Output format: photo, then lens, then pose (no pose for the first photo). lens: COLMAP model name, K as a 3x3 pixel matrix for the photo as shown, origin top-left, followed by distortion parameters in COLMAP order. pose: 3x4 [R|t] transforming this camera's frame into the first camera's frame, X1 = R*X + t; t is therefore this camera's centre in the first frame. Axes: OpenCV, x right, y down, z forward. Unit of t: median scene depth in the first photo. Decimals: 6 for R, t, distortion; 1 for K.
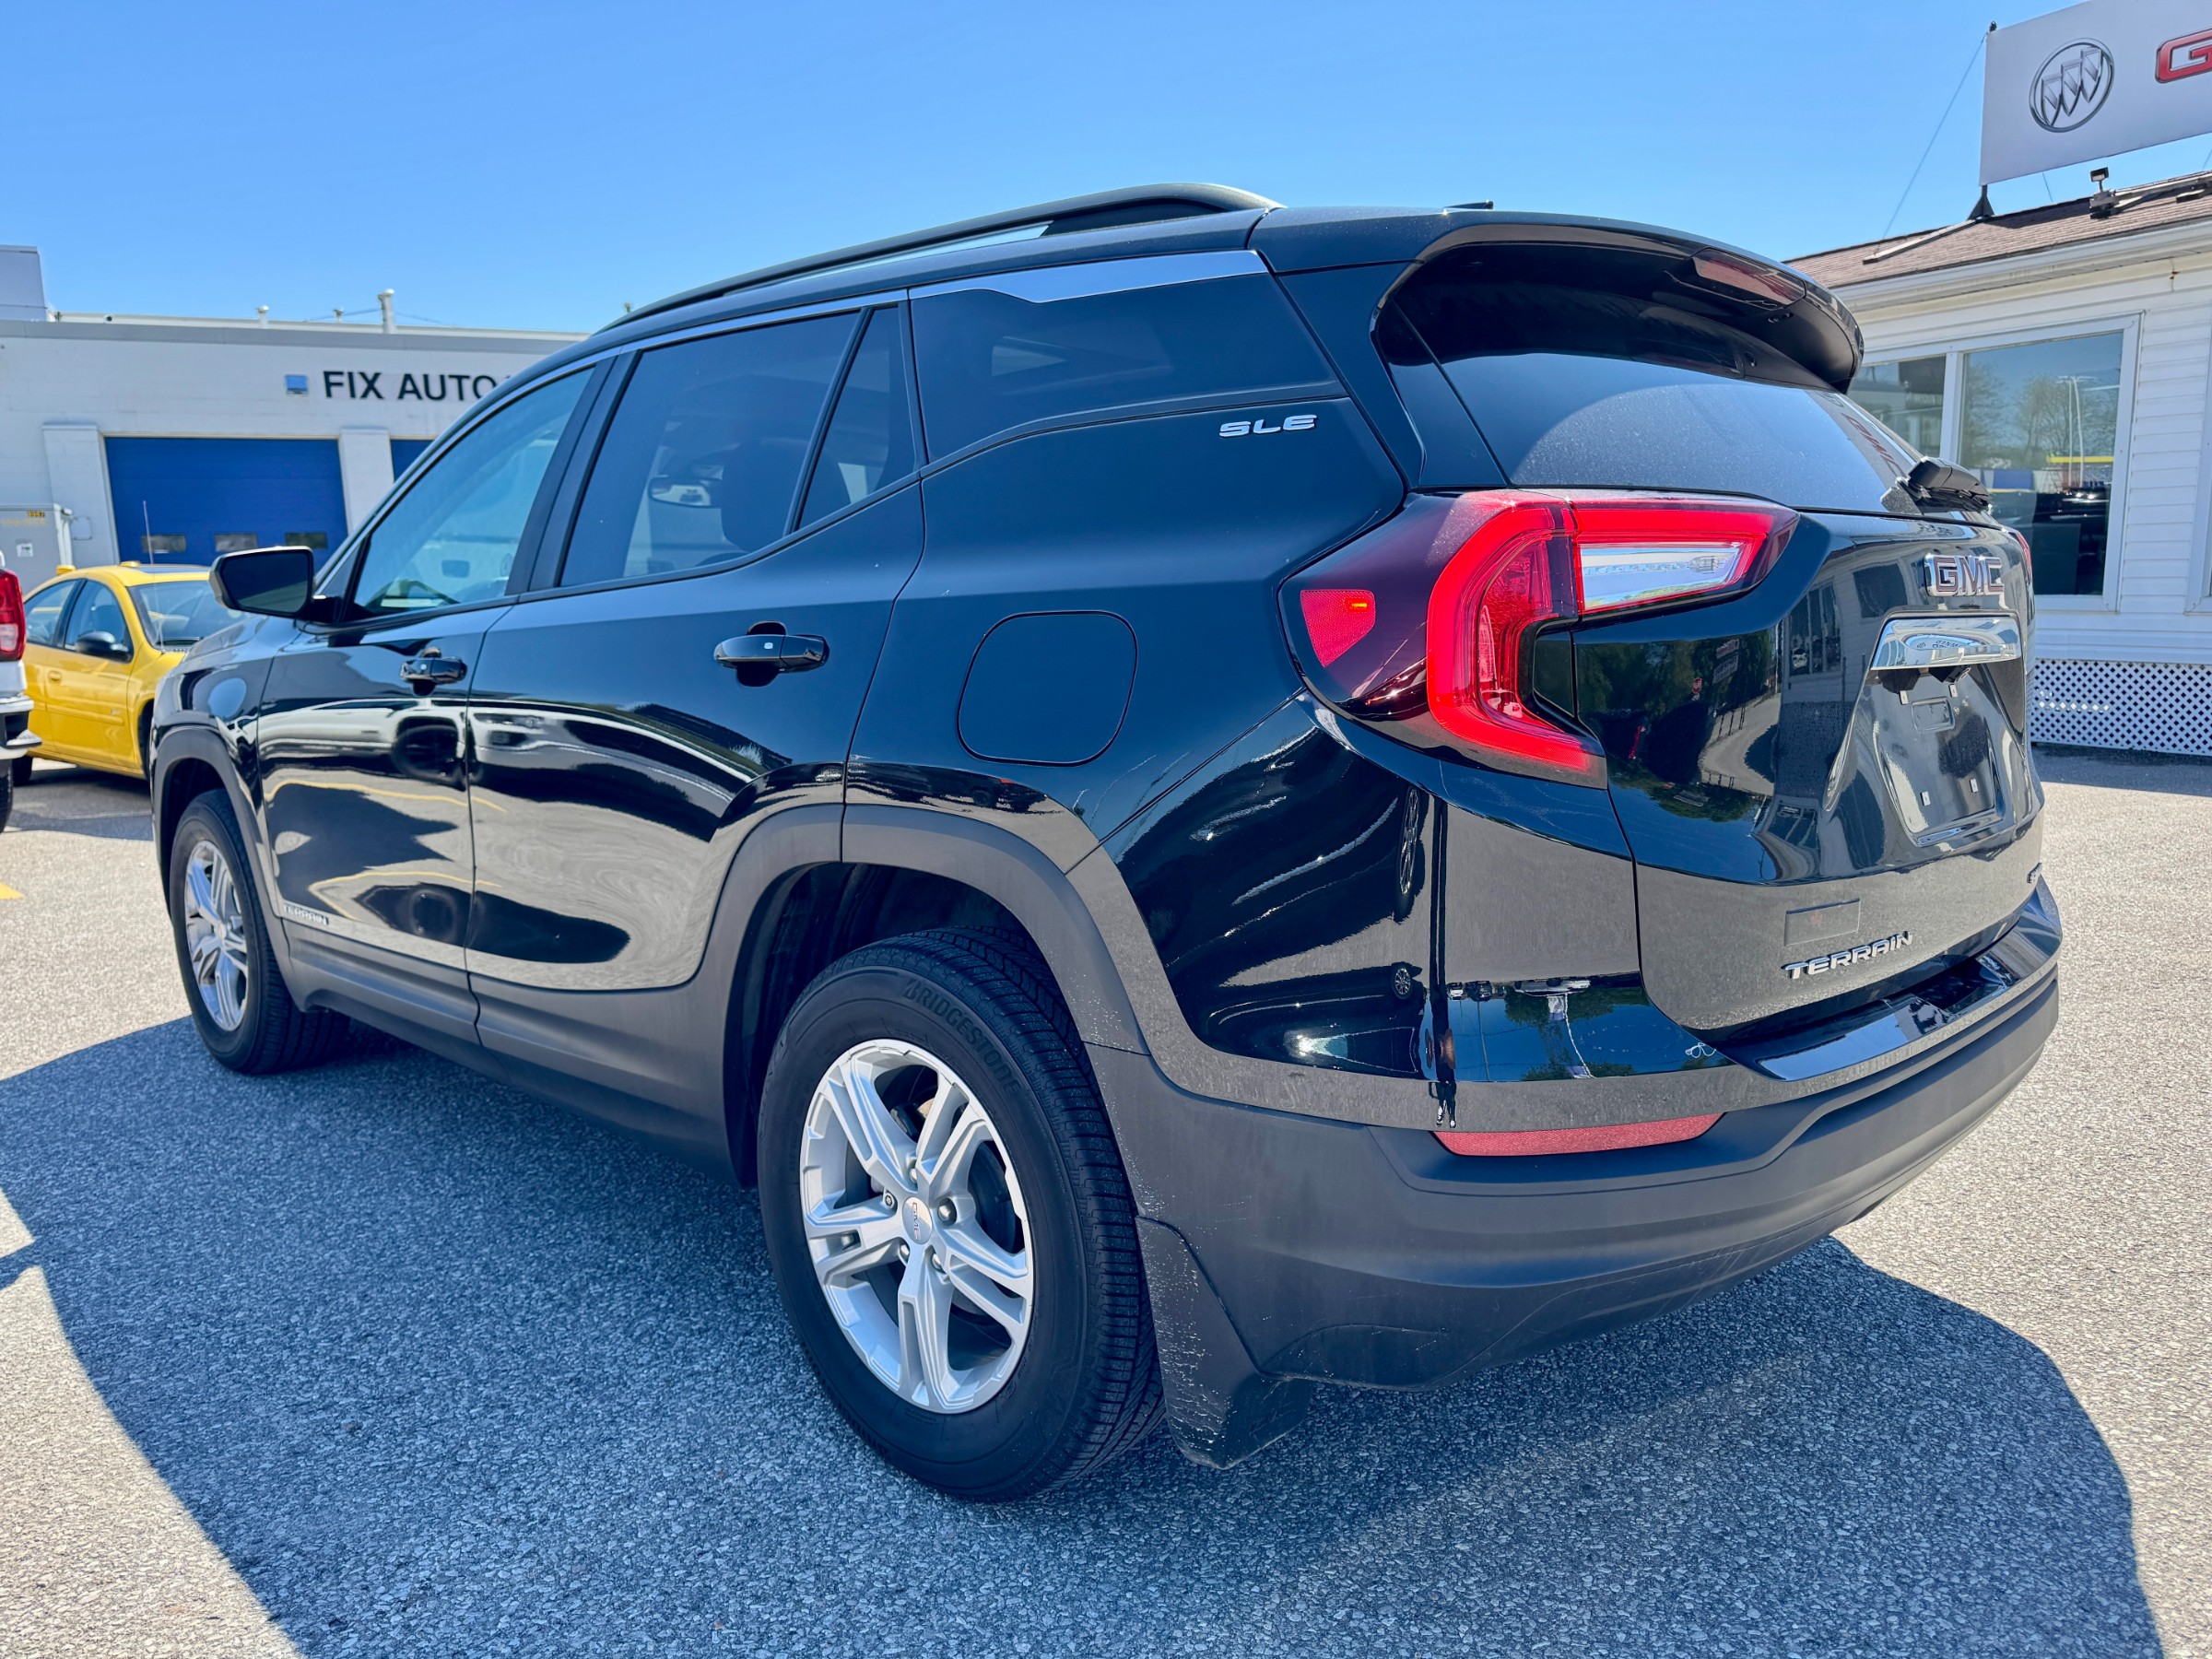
lens RADIAL K [[1560.0, 0, 1093.6], [0, 1560.0, 874.5], [0, 0, 1]] dist [0.009171, -0.021066]
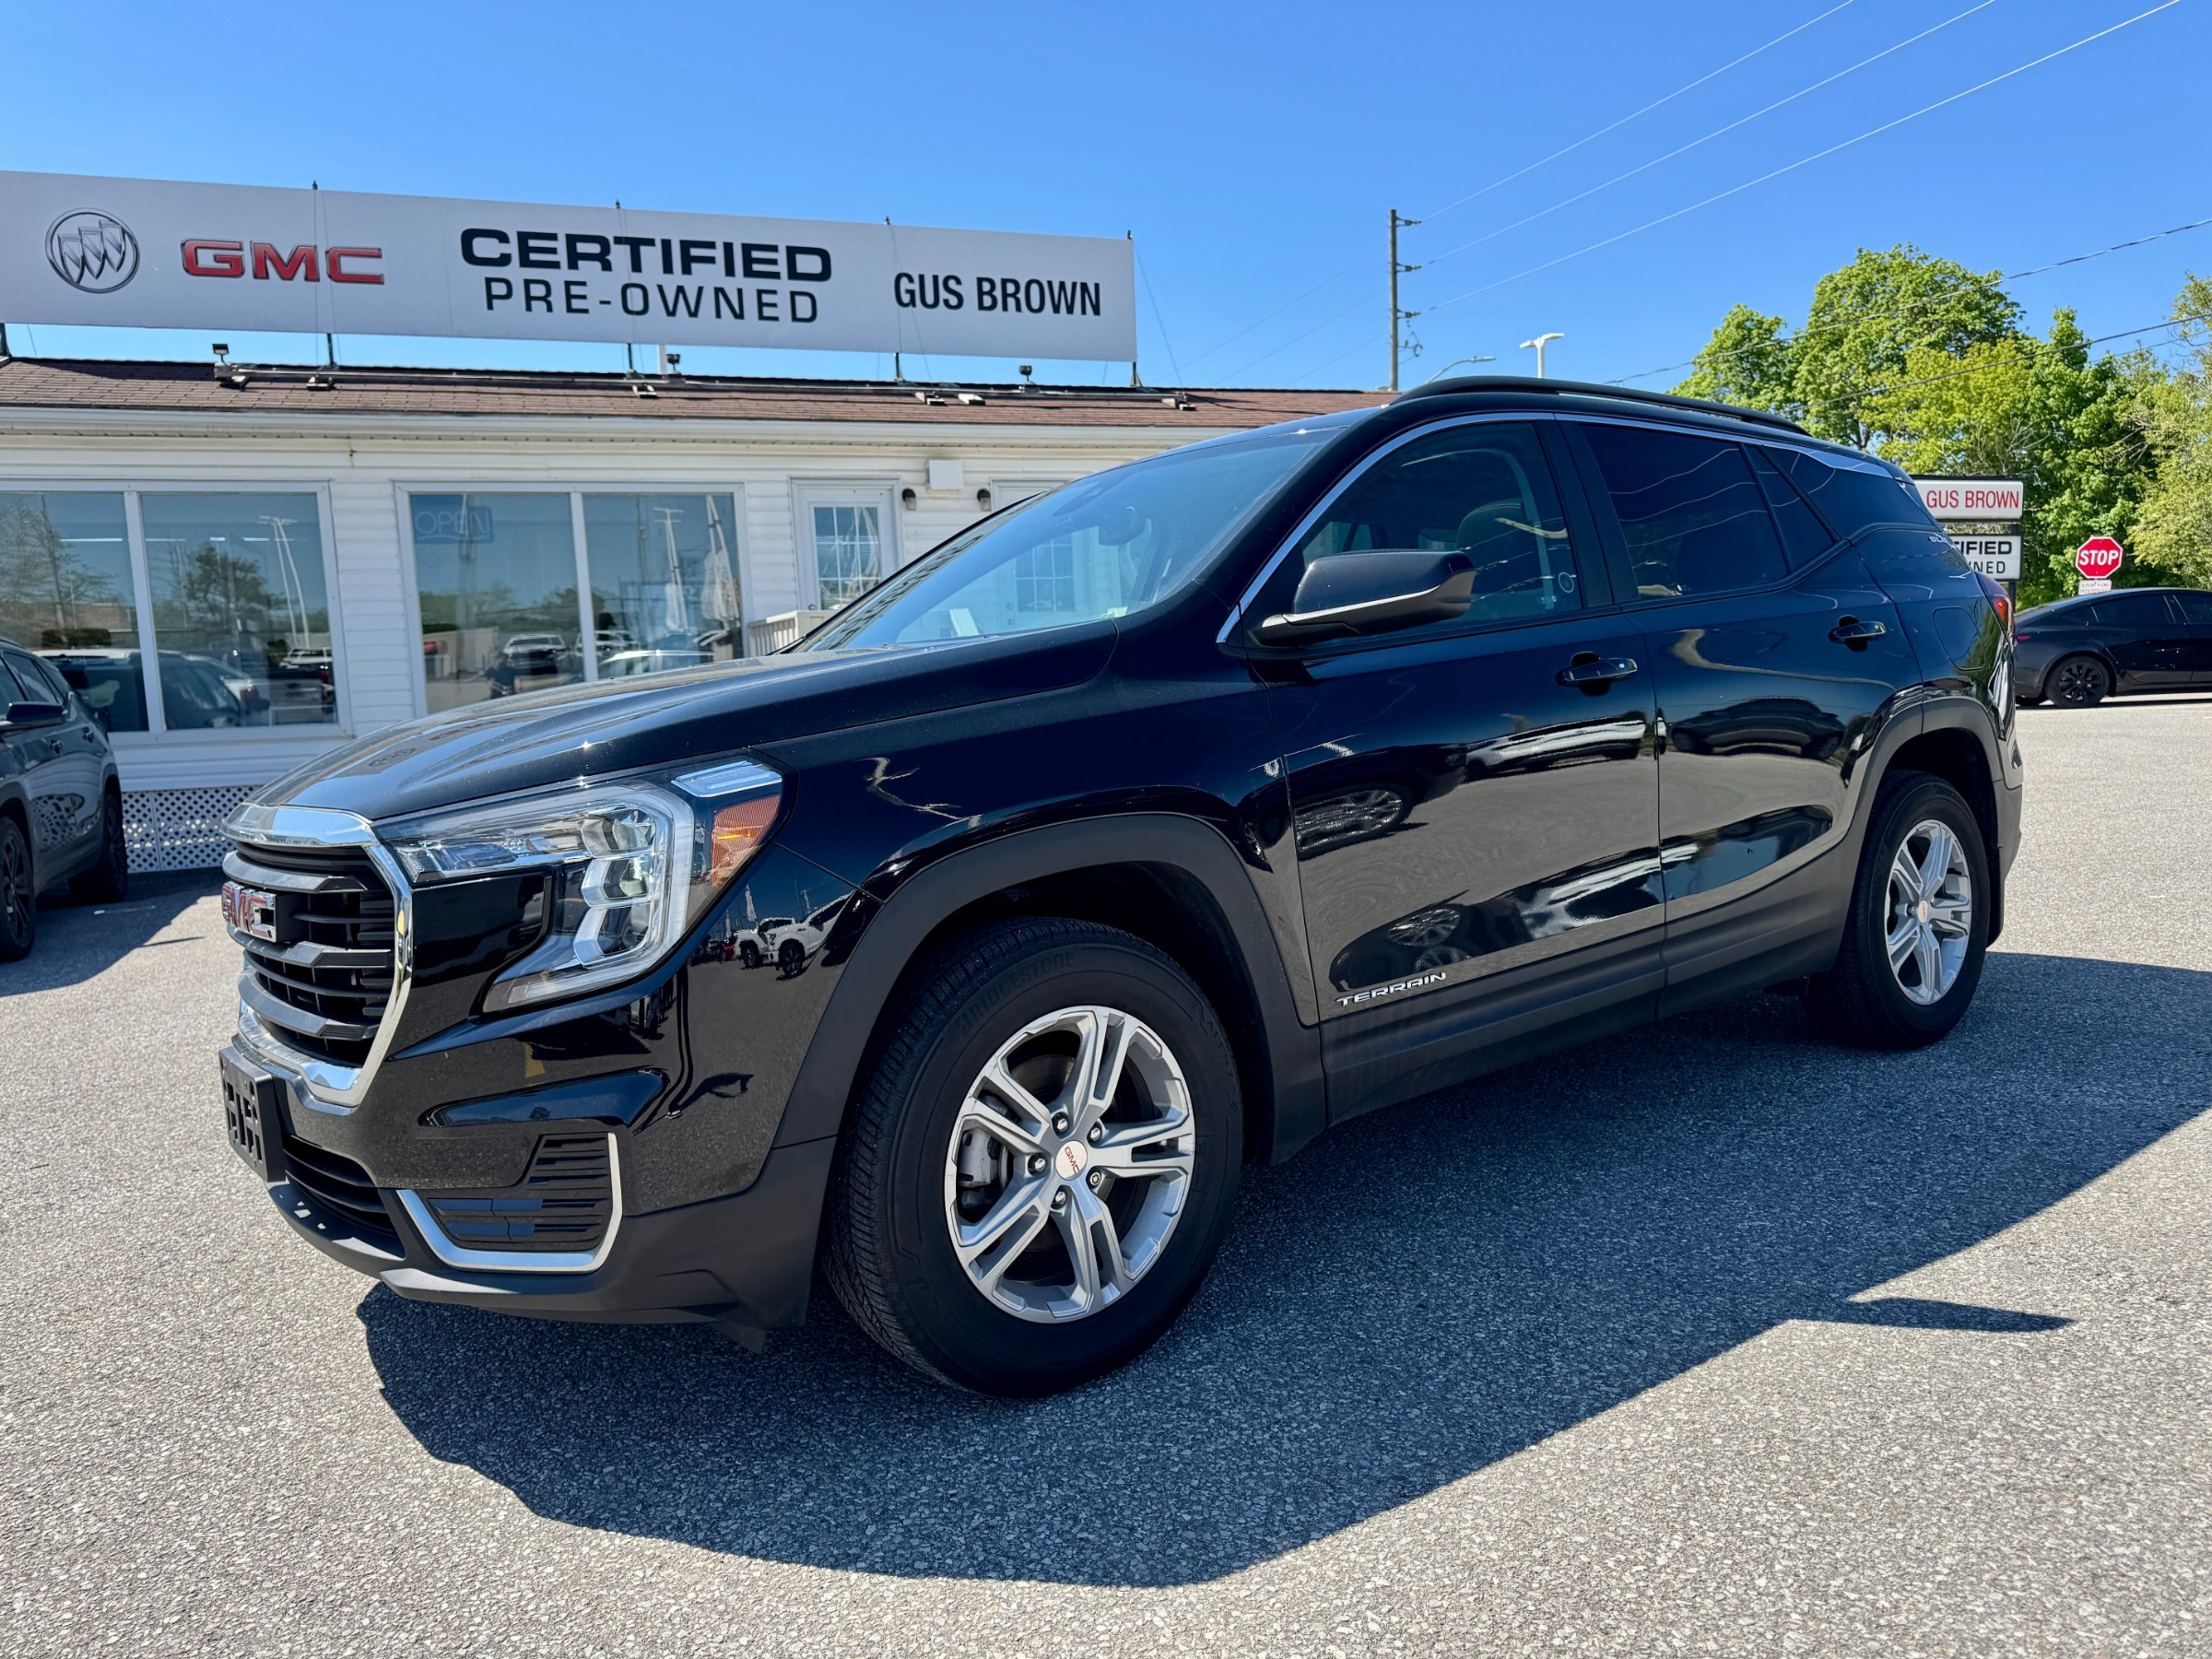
lens RADIAL K [[1560.0, 0, 1093.6], [0, 1560.0, 874.5], [0, 0, 1]] dist [0.009171, -0.021066]
pose [[0.130230, -0.110280, 0.985332, -1.378563], [0.219008, 0.972447, 0.079892, -0.137207], [-0.966993, 0.205392, 0.150794, 1.061047]]
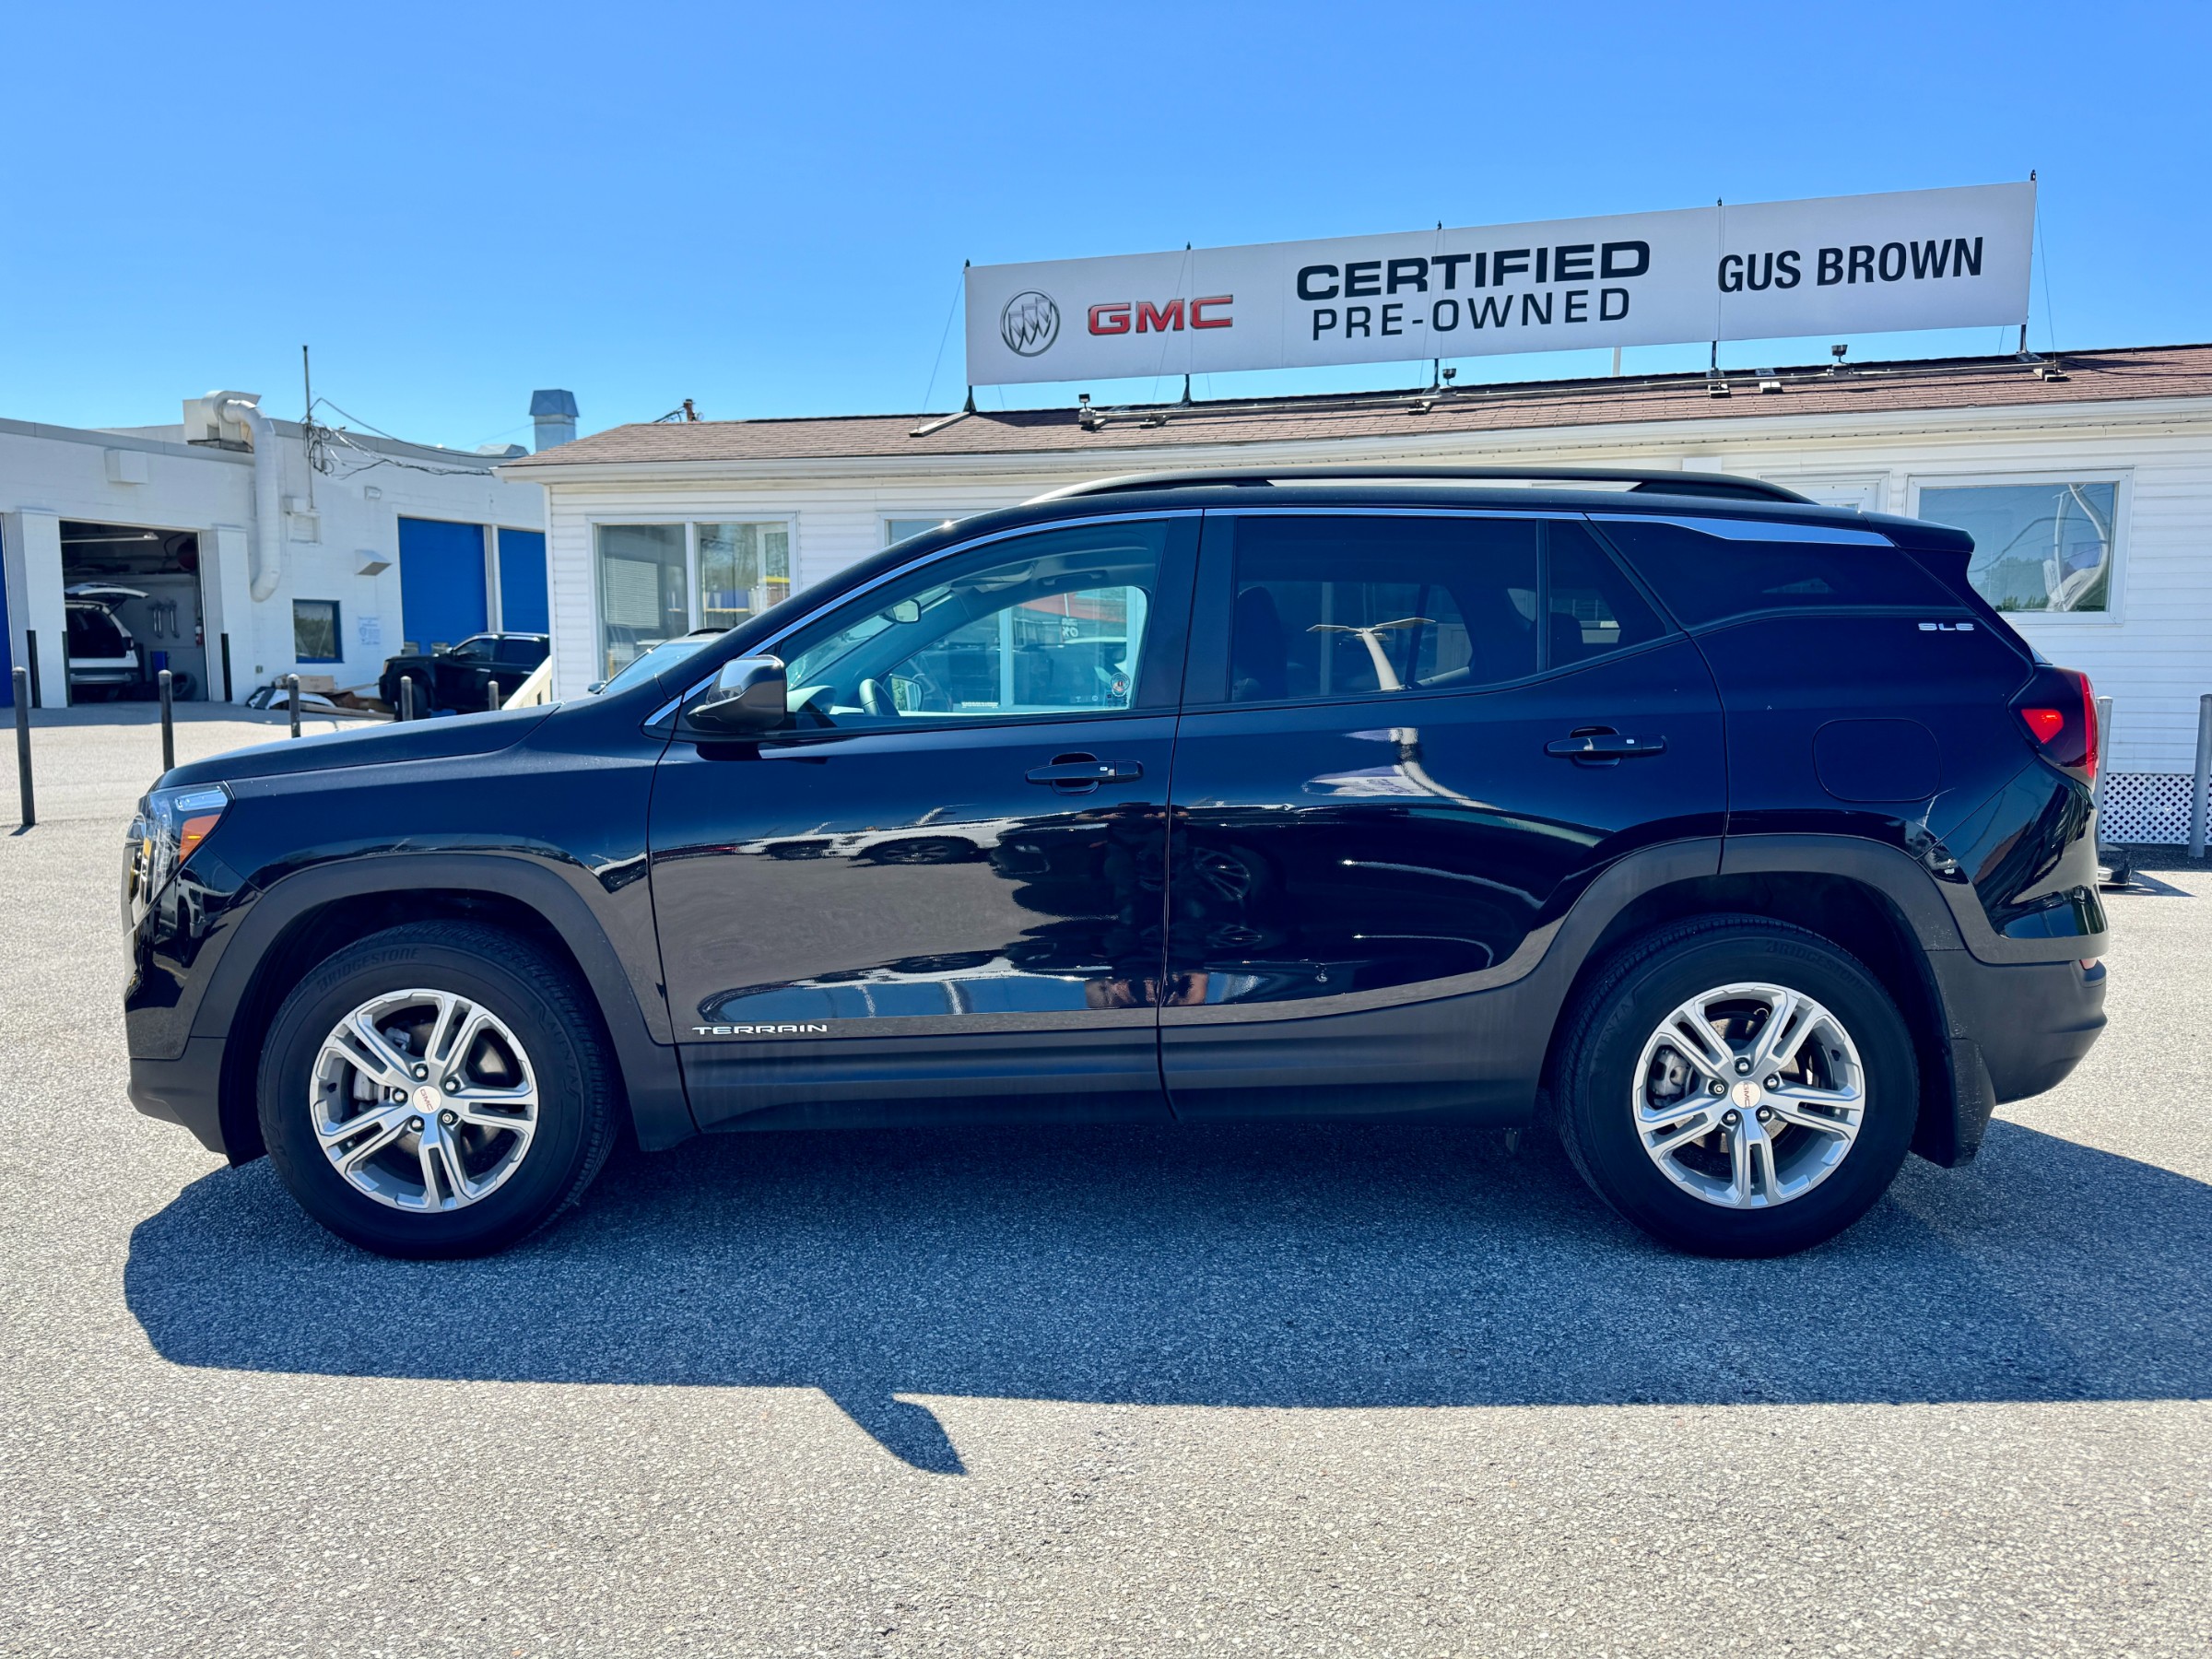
lens RADIAL K [[1560.0, 0, 1093.6], [0, 1560.0, 874.5], [0, 0, 1]] dist [0.009171, -0.021066]
pose [[0.723487, -0.065426, 0.687231, -1.048282], [0.110321, 0.993663, -0.021542, -0.025630], [-0.681466, 0.091401, 0.726120, 0.163847]]
